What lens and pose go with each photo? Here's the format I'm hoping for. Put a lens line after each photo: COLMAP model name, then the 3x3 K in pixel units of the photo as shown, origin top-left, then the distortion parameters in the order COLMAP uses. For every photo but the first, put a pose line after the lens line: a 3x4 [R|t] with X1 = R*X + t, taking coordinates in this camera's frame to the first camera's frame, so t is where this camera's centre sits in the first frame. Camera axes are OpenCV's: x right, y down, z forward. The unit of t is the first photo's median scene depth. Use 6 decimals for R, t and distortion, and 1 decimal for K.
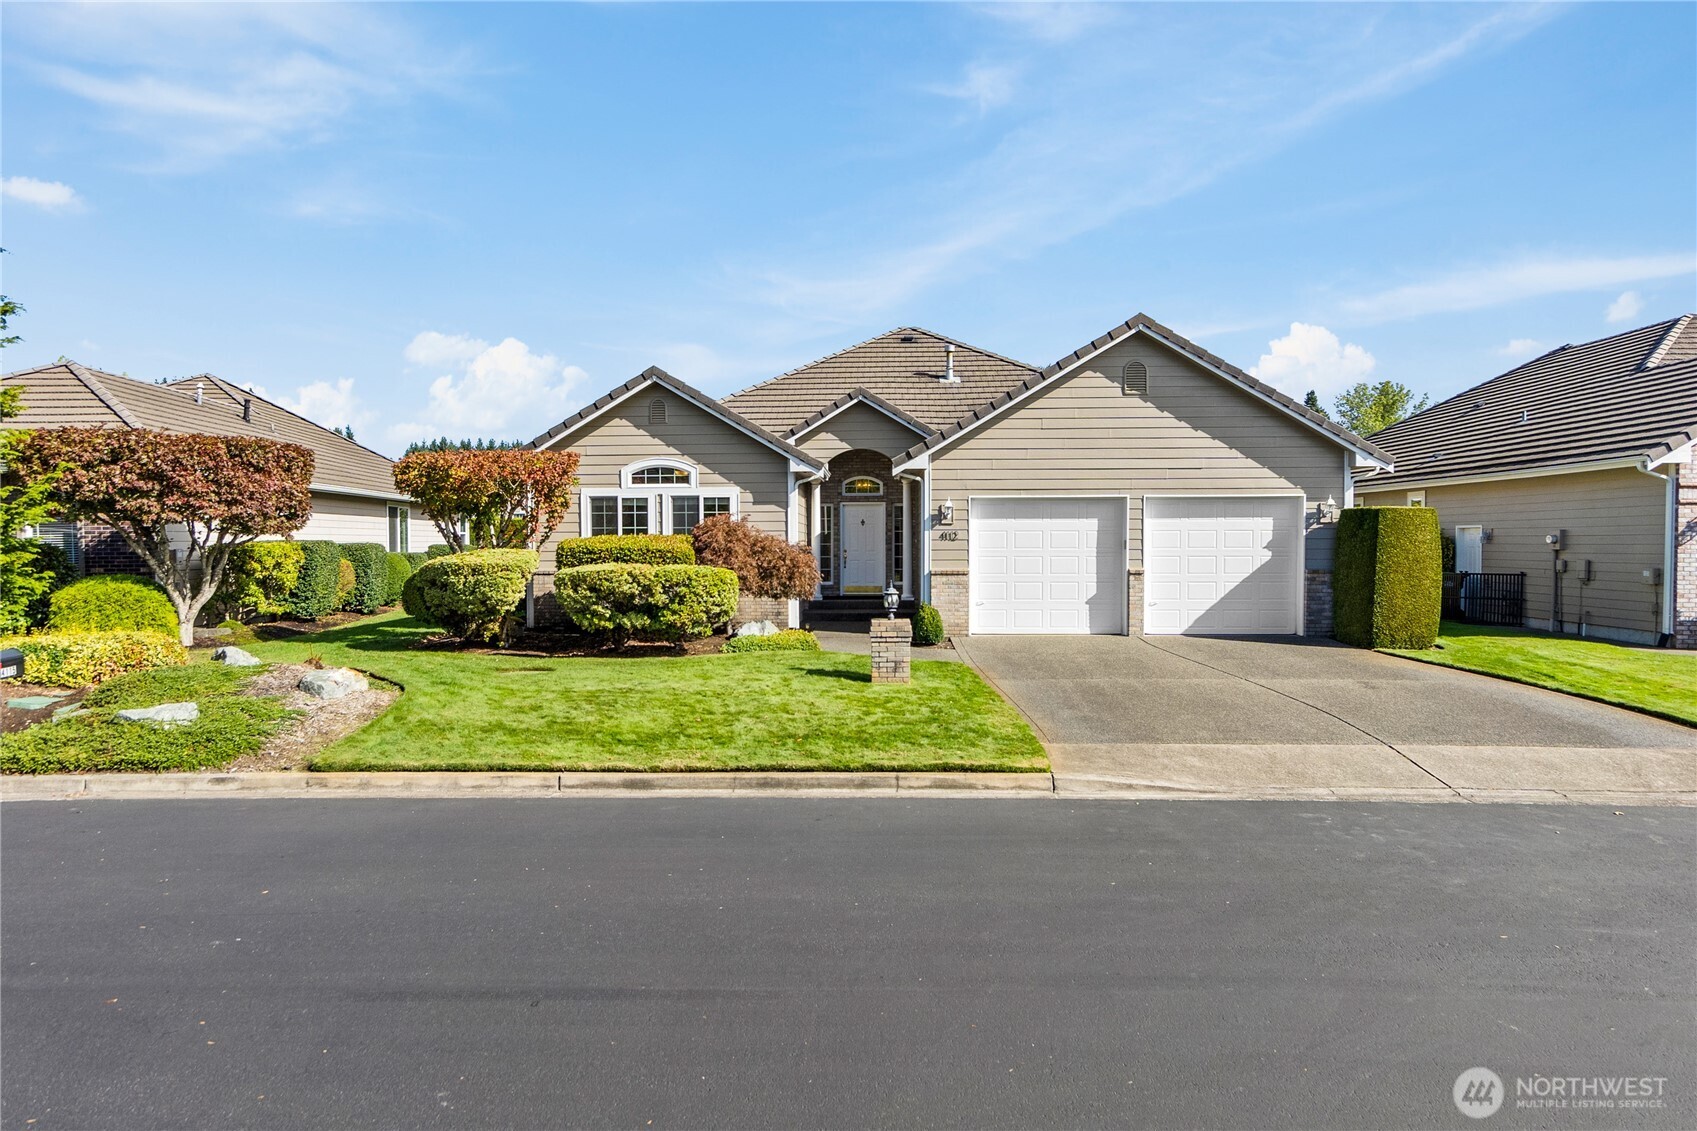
lens RADIAL K [[1025.8, 0, 860.3], [0, 1025.8, 592.8], [0, 0, 1]] dist [-0.001120, -0.007706]
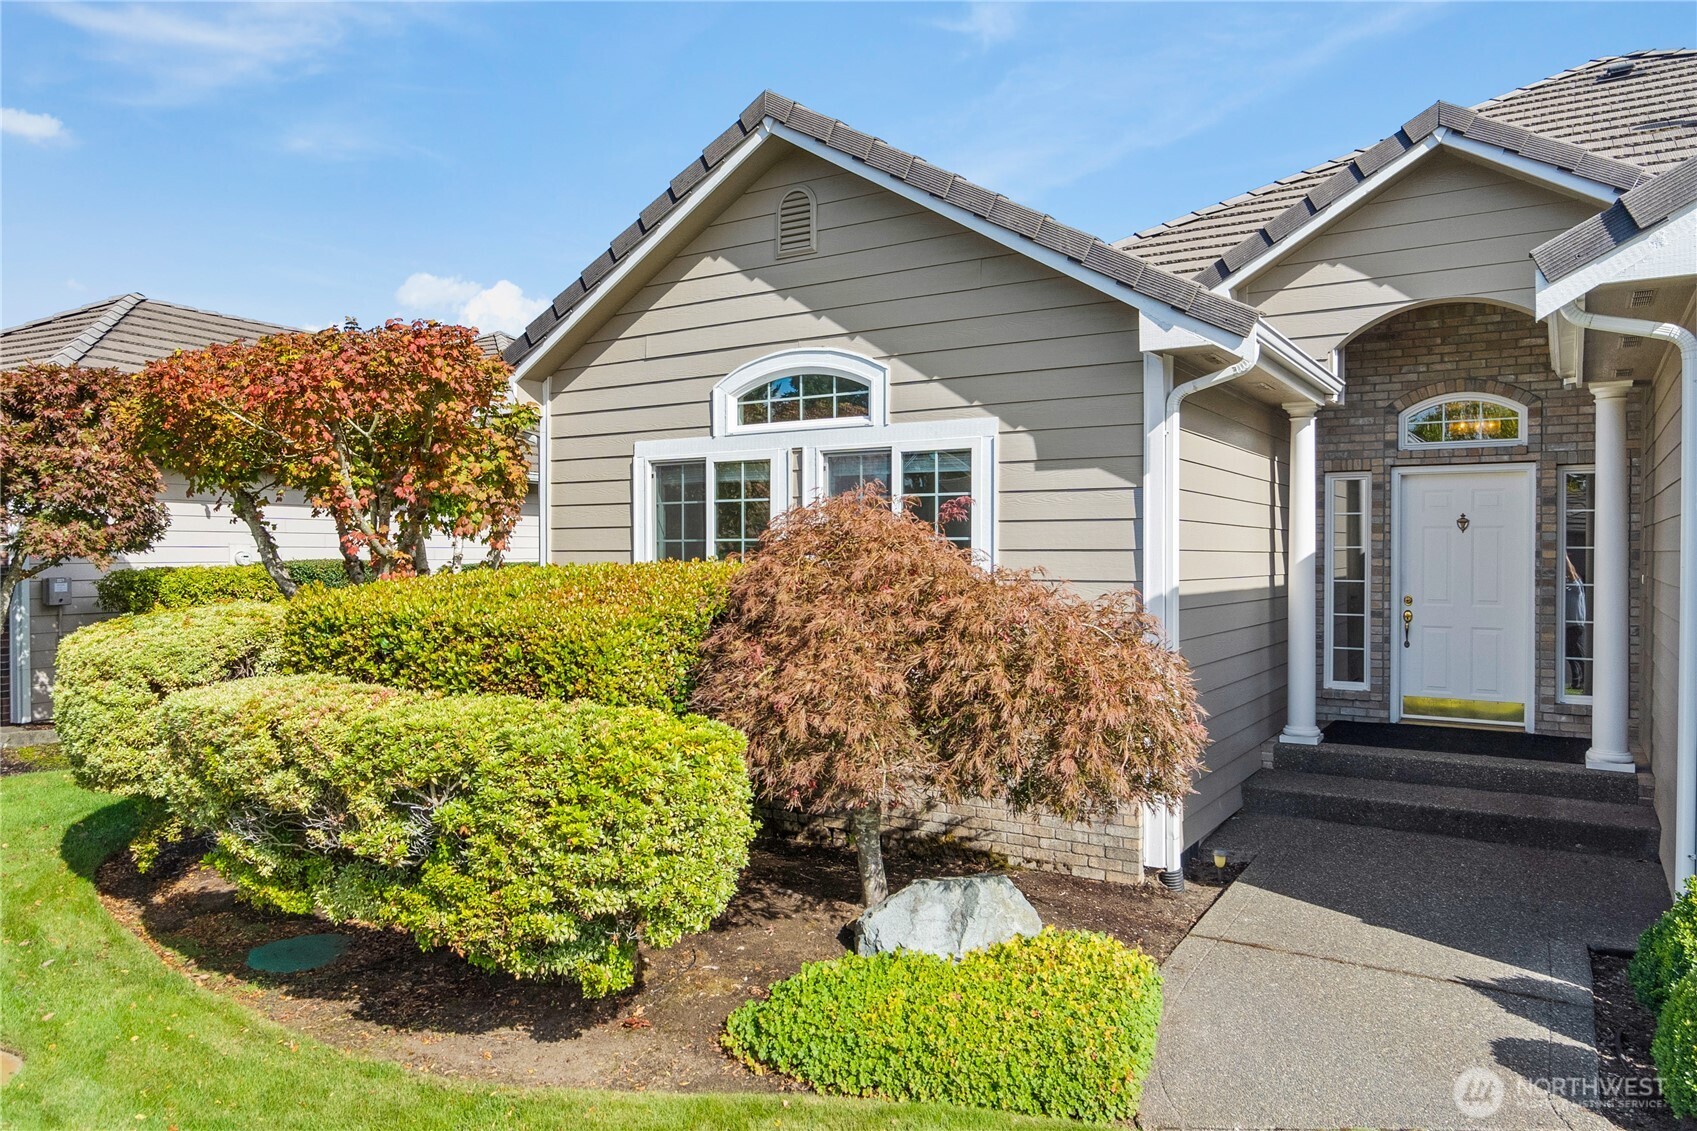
lens RADIAL K [[1154.9, 0, 827.3], [0, 1154.9, 551.4], [0, 0, 1]] dist [-0.018843, 0.001214]
pose [[0.850135, 0.005559, -0.526536, 0.031608], [-0.030220, 0.998811, -0.038248, -0.045940], [0.525697, 0.048428, 0.849292, 0.686830]]
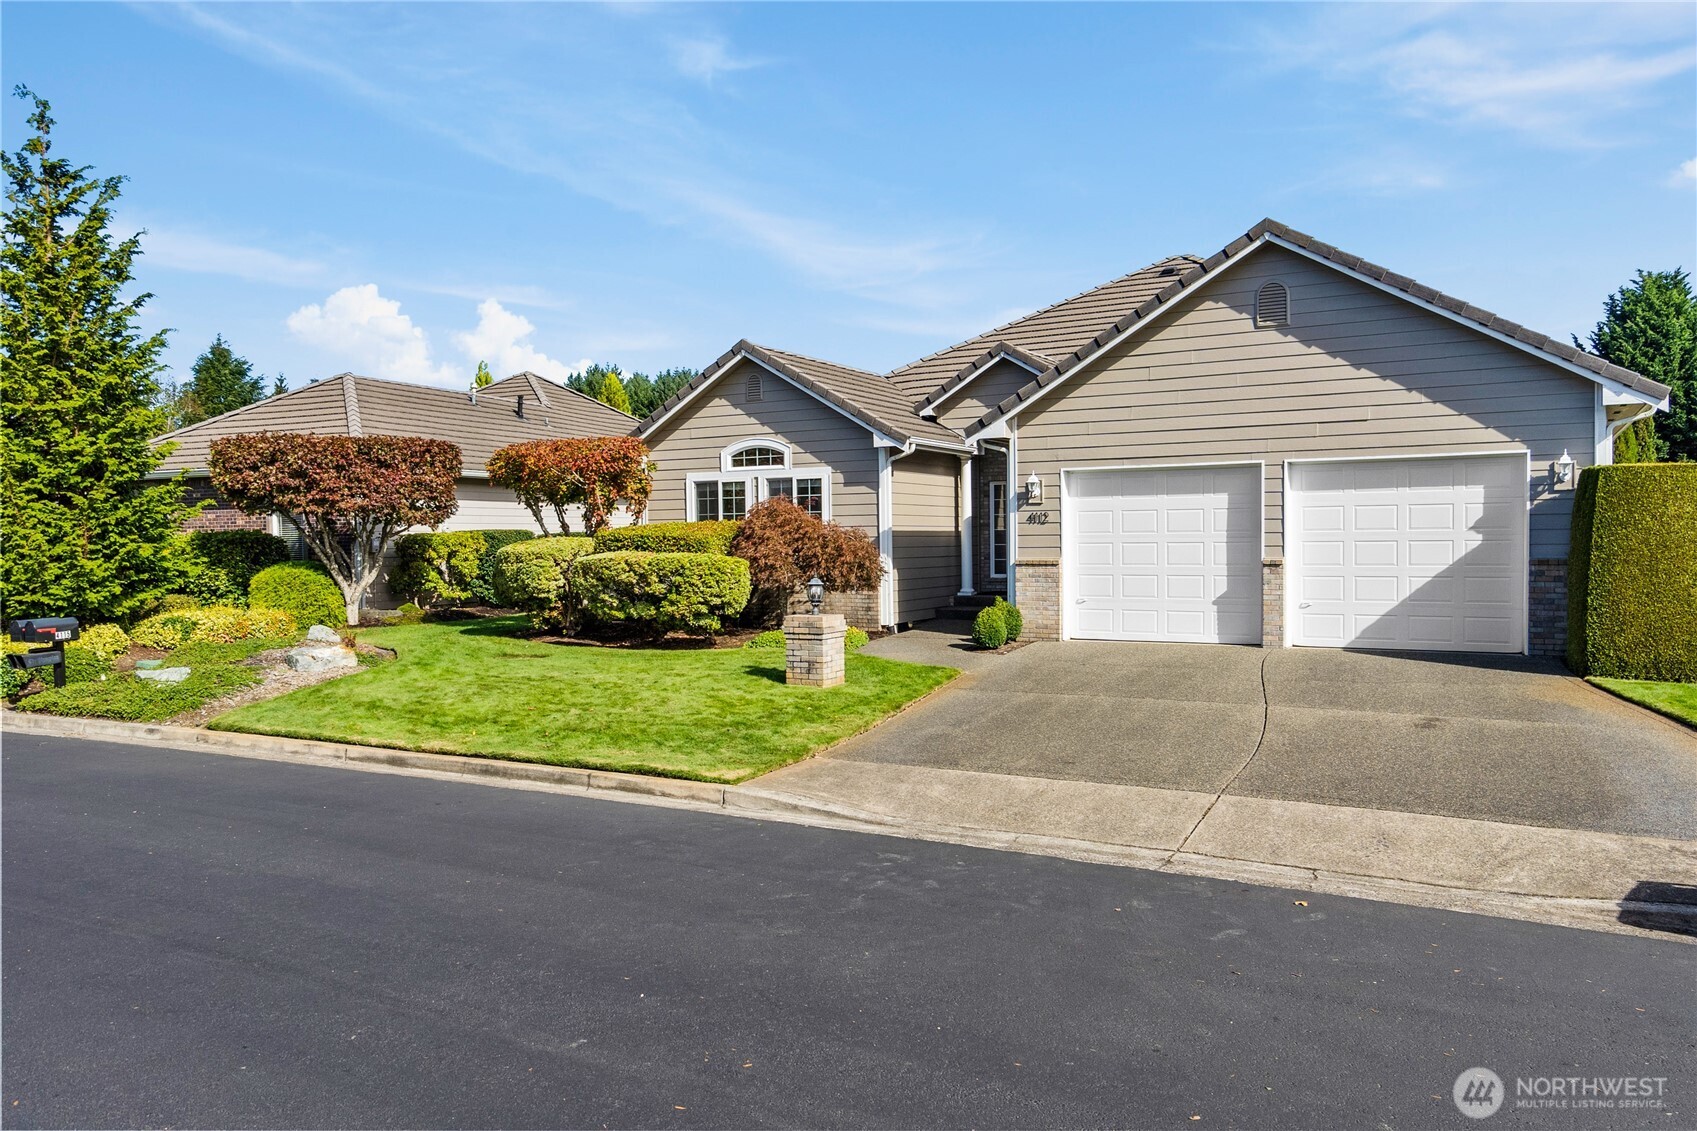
lens RADIAL K [[1238.0, 0, 848.8], [0, 1238.0, 580.8], [0, 0, 1]] dist [0.006160, -0.016828]
pose [[0.884425, 0.010245, -0.466569, 0.418324], [-0.013929, 0.999893, -0.004447, 0.001420], [0.466474, 0.010432, 0.884473, 0.053943]]
